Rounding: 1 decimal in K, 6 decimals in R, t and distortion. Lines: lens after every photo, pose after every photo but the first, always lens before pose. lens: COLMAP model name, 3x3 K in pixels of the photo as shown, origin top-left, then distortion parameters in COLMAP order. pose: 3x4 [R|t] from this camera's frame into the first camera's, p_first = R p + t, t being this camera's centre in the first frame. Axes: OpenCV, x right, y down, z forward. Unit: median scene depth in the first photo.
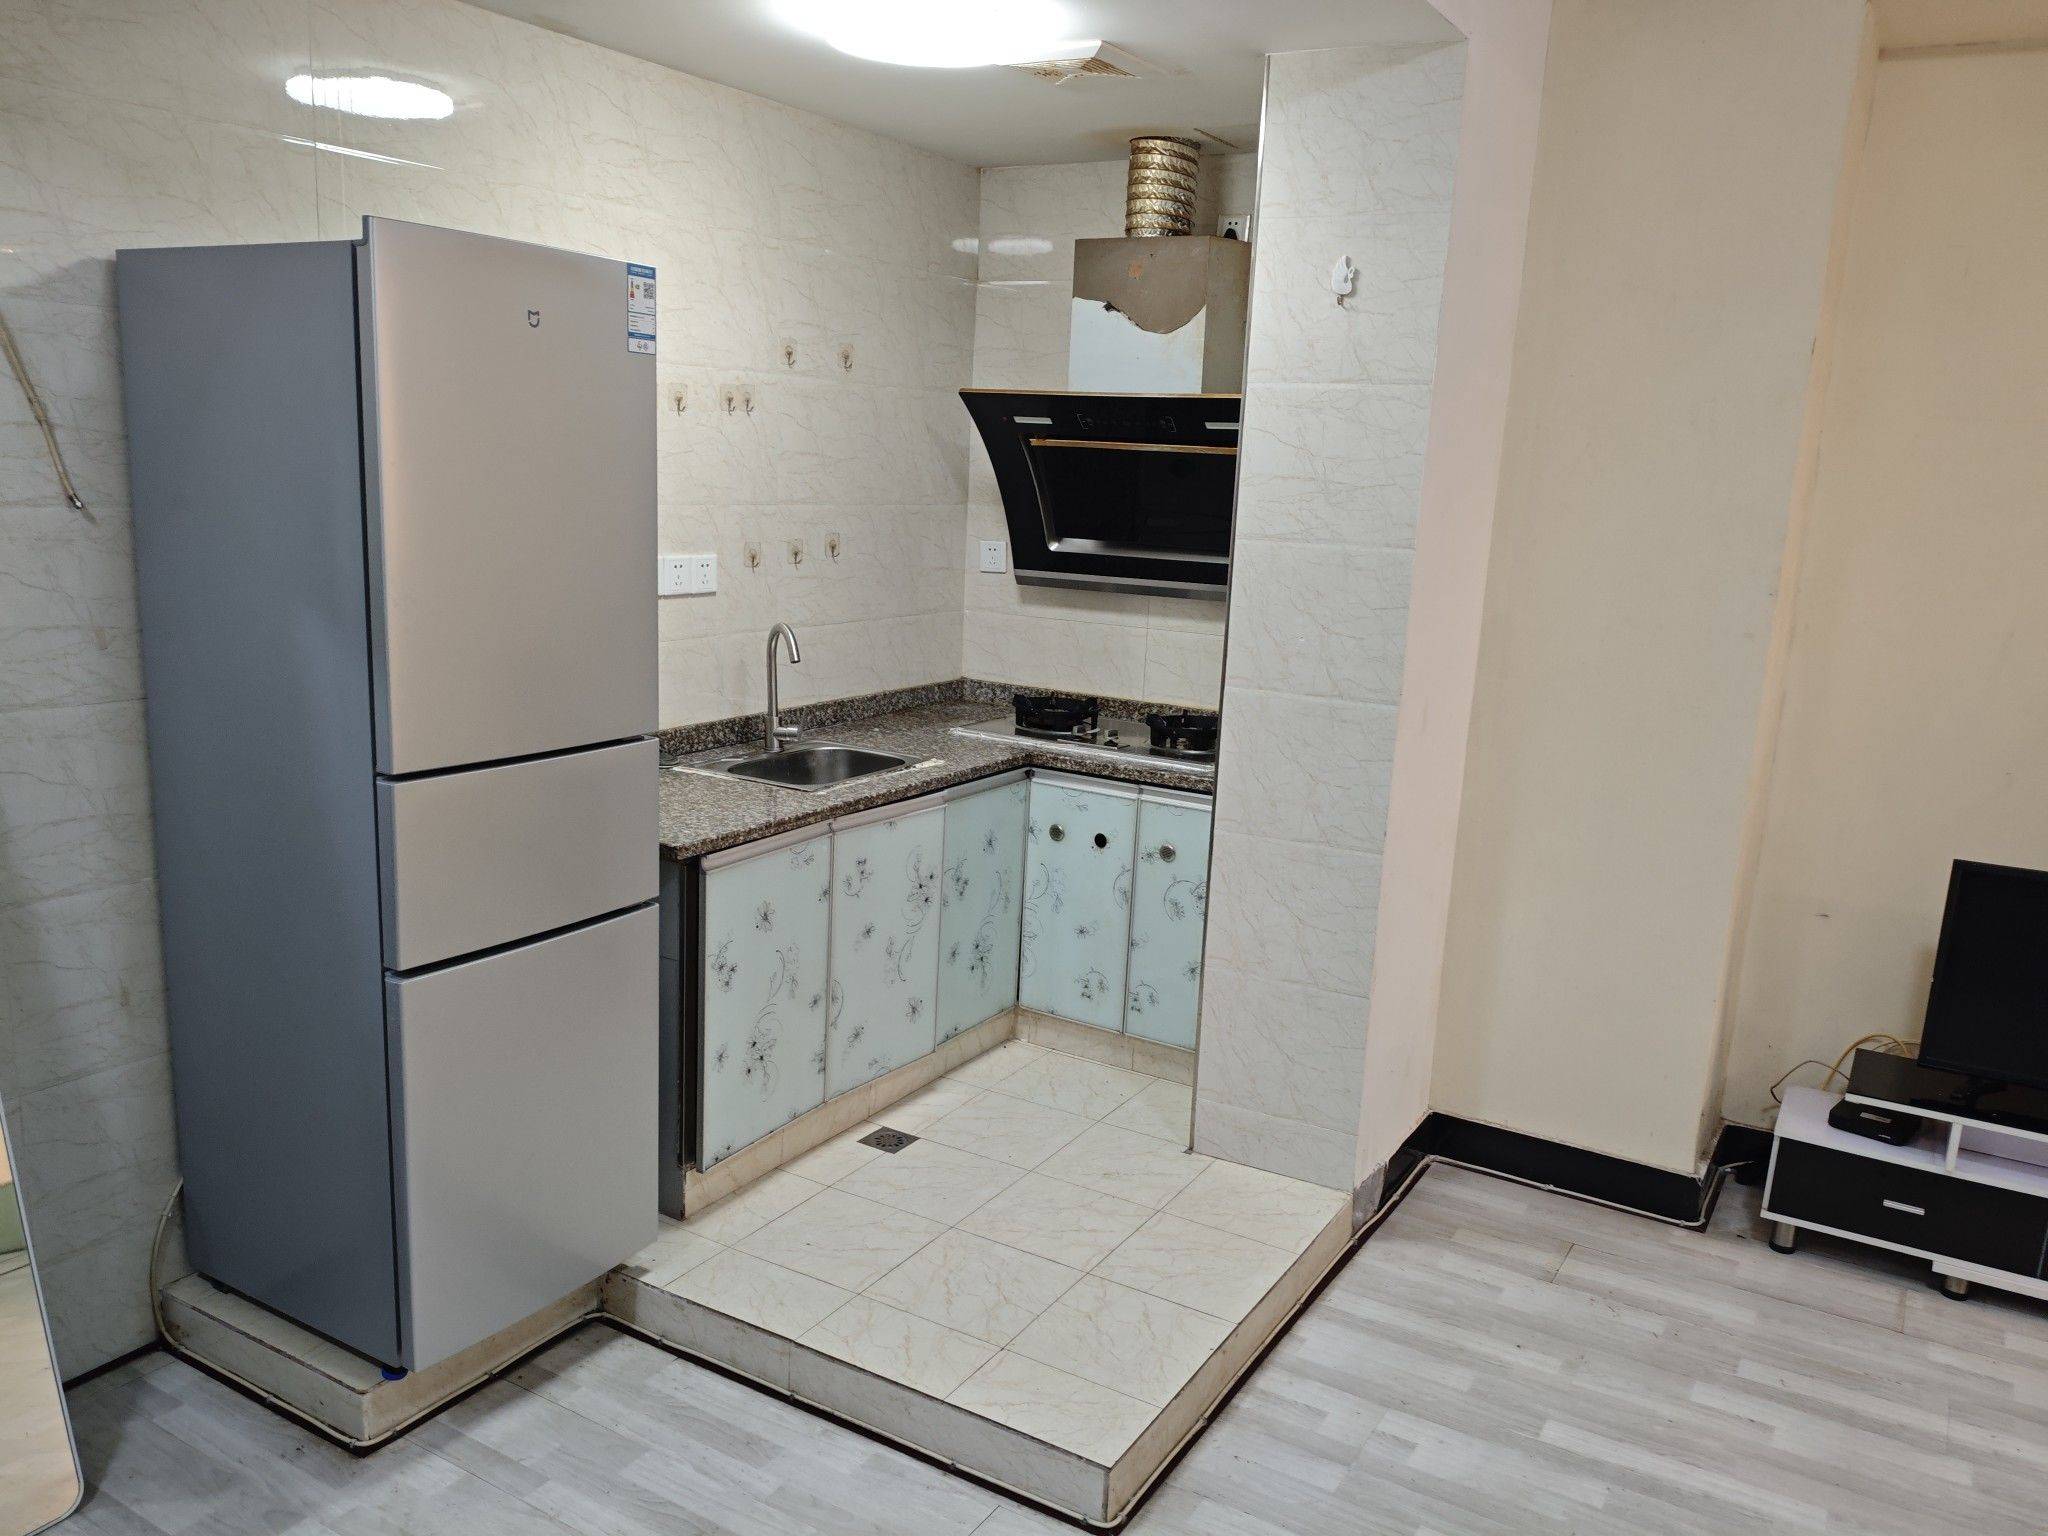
lens RADIAL K [[1565.1, 0, 1027.8], [0, 1565.1, 819.9], [0, 0, 1]] dist [0.065749, -0.080149]
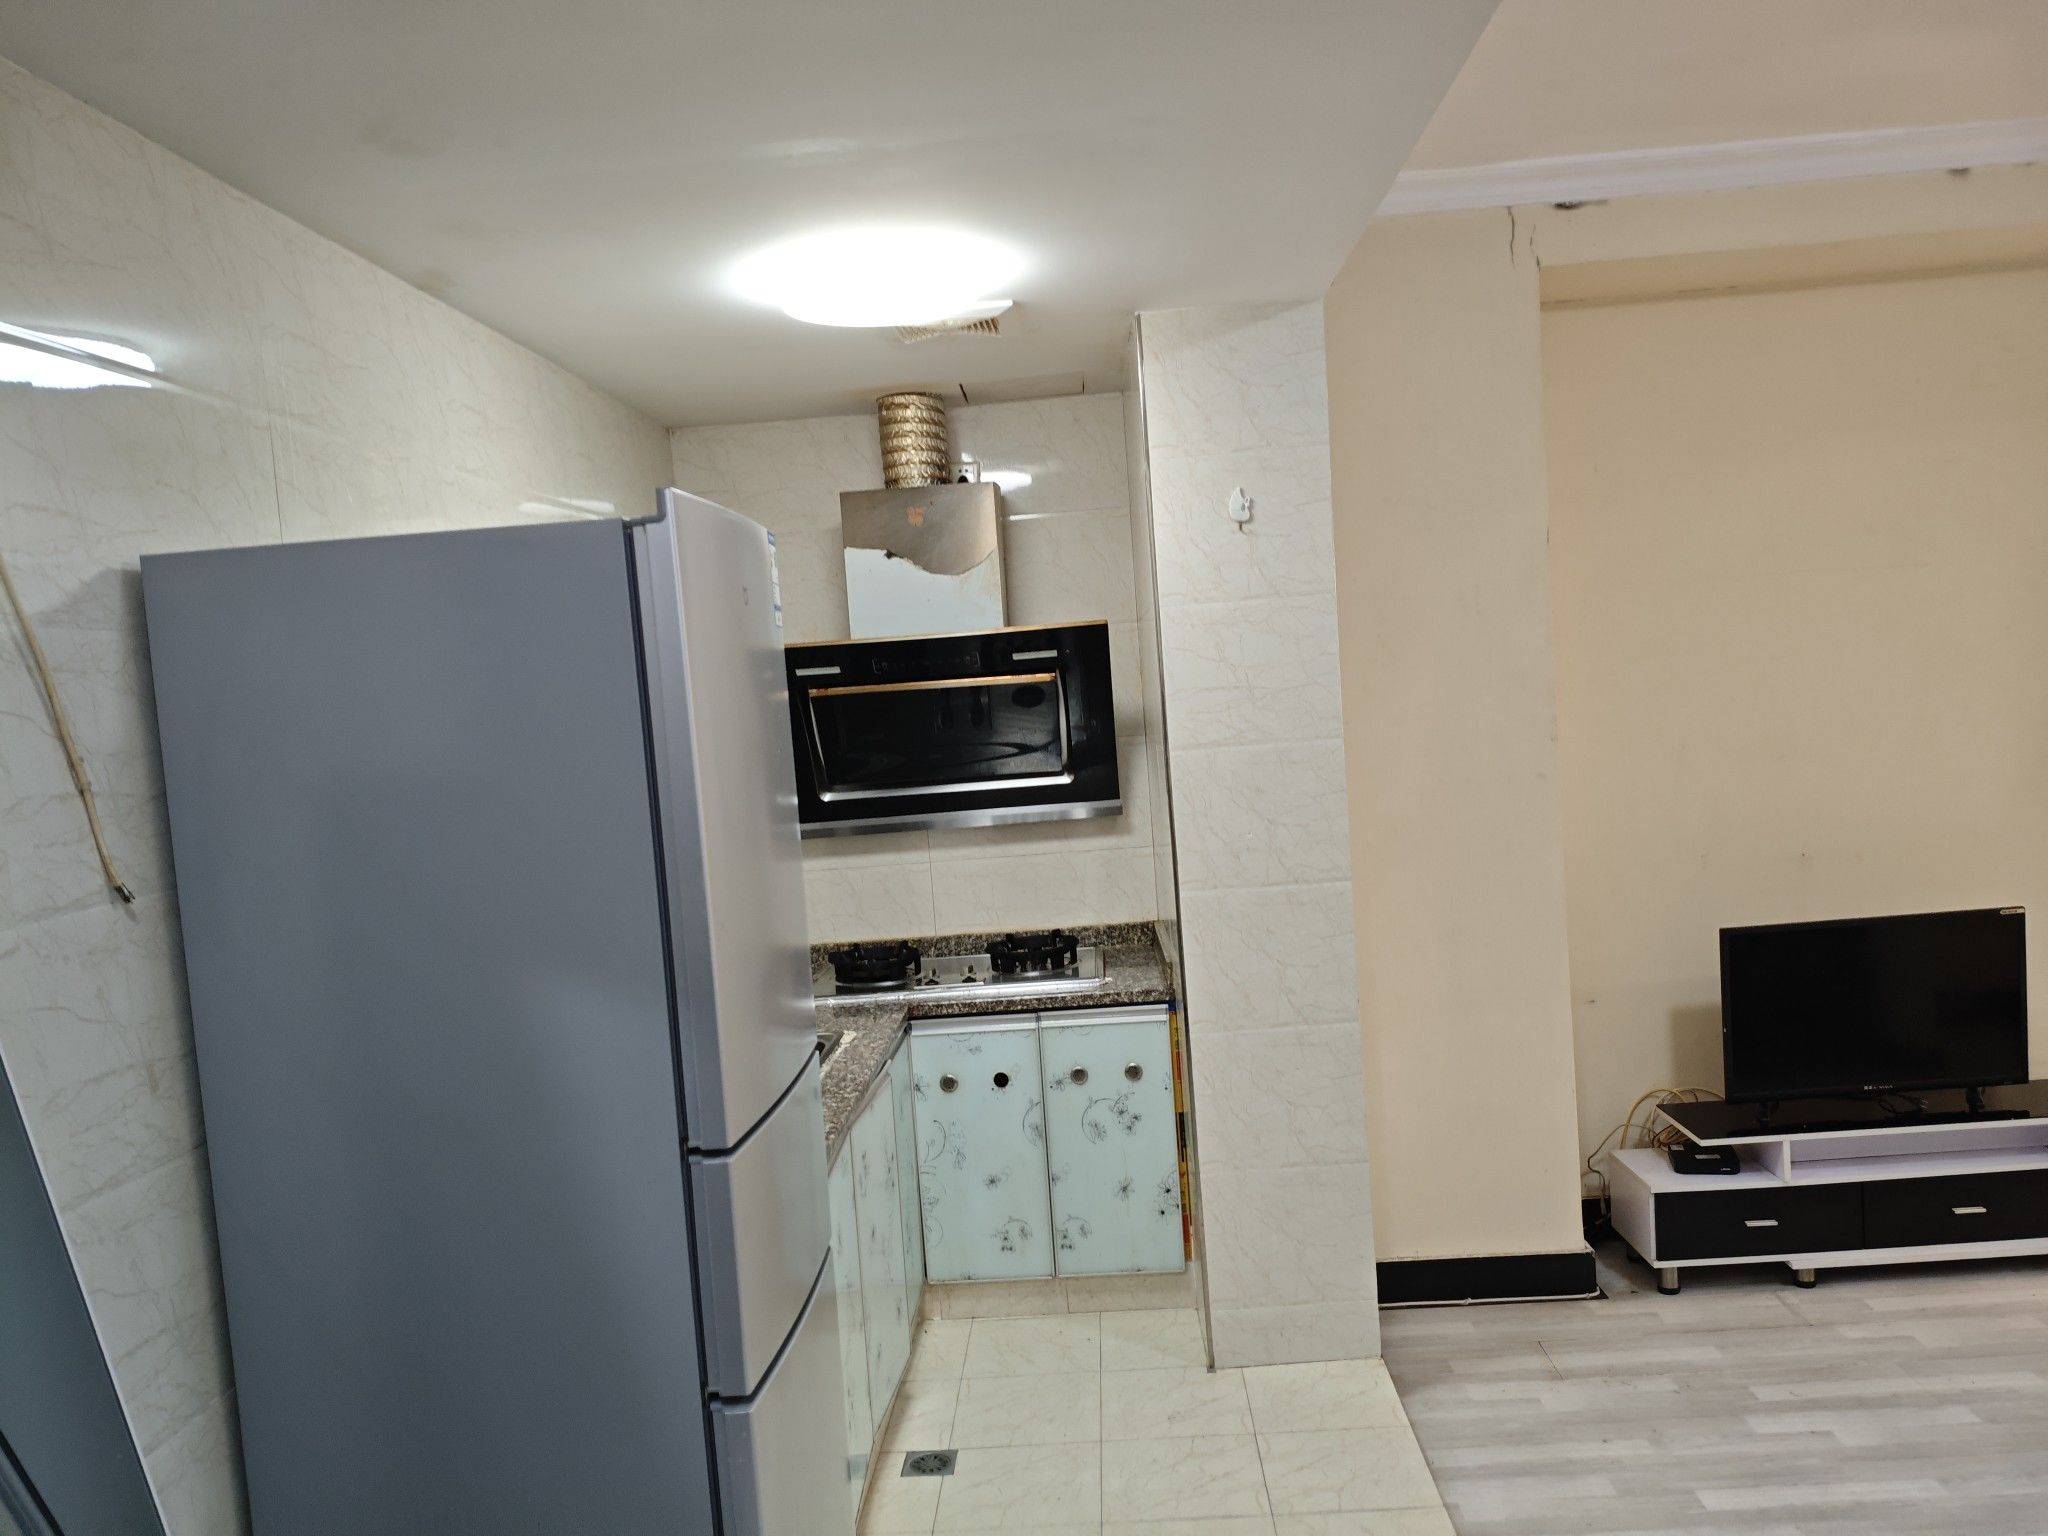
lens RADIAL K [[1565.1, 0, 1050.3], [0, 1565.1, 820.0], [0, 0, 1]] dist [0.065749, -0.080149]
pose [[0.872395, -0.151018, 0.464887, -0.413910], [0.217834, 0.971527, -0.093183, -0.054285], [-0.437578, 0.182560, 0.880453, 0.126883]]
